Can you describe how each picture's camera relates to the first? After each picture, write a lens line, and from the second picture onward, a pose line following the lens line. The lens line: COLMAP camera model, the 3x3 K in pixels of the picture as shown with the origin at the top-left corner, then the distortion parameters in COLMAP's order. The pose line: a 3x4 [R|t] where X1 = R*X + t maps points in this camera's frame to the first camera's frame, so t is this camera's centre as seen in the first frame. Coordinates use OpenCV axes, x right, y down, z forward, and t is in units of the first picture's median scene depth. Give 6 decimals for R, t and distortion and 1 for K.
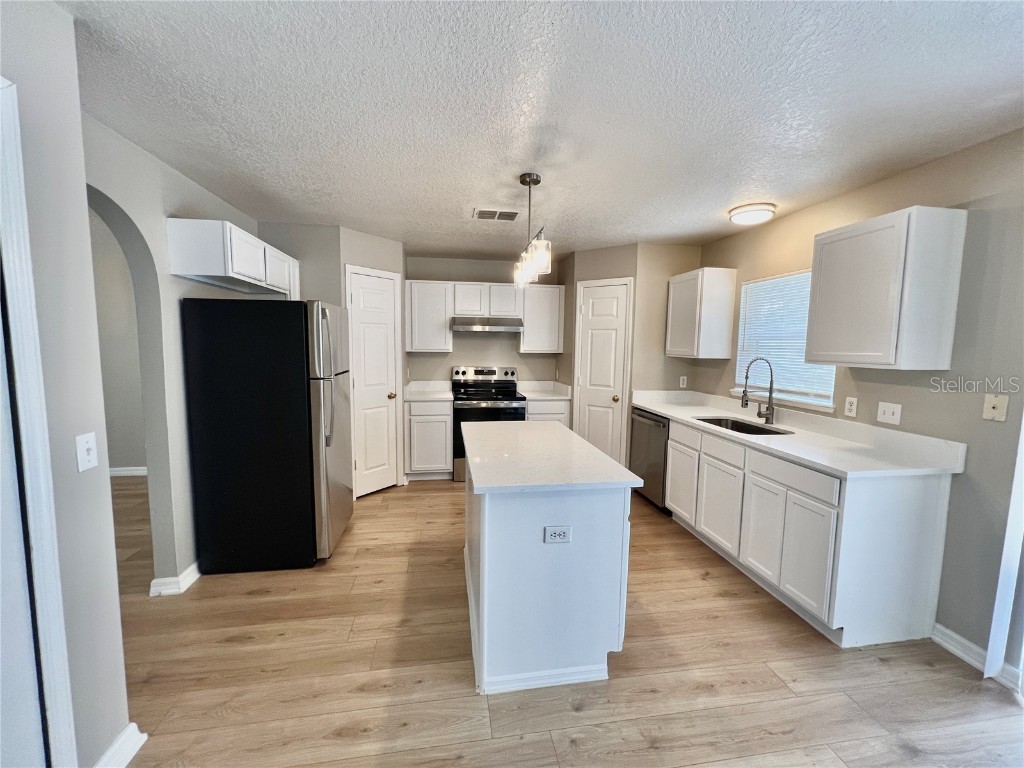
lens RADIAL K [[410.8, 0, 510.5], [0, 410.8, 383.9], [0, 0, 1]] dist [-0.008795, -0.000098]
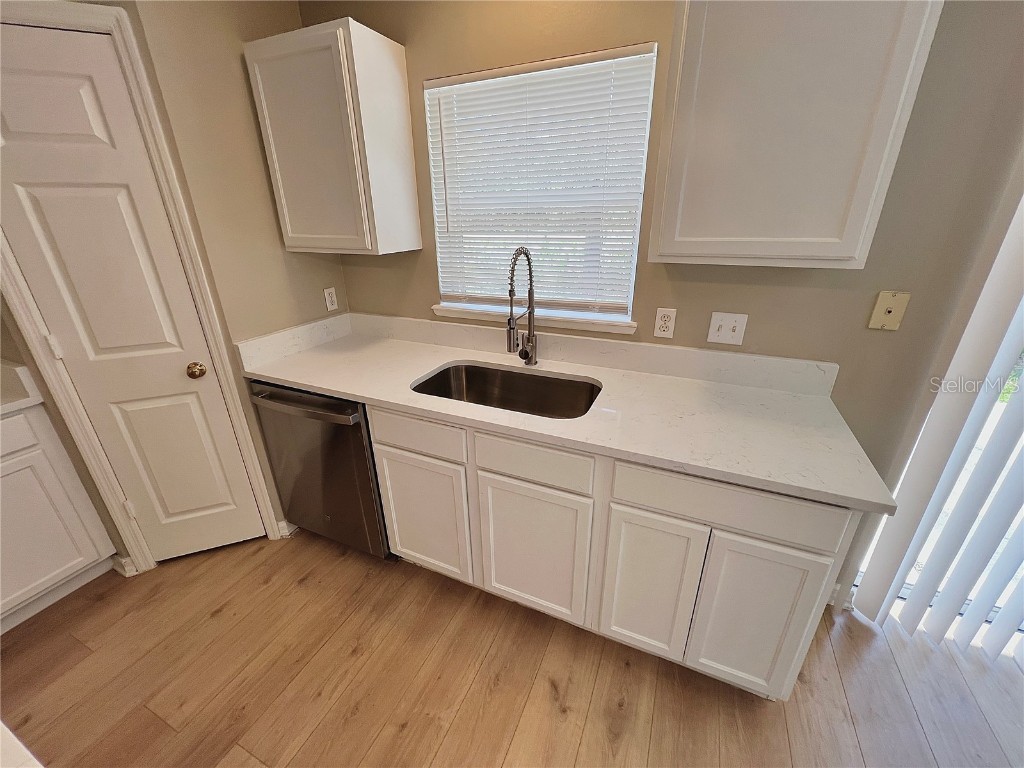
lens RADIAL K [[410.8, 0, 512.4], [0, 410.8, 383.3], [0, 0, 1]] dist [-0.008795, -0.000098]
pose [[0.550551, -0.343523, 0.760845, 0.158795], [0.102807, 0.932371, 0.346576, -0.084755], [-0.828447, -0.112587, 0.548634, 0.702502]]
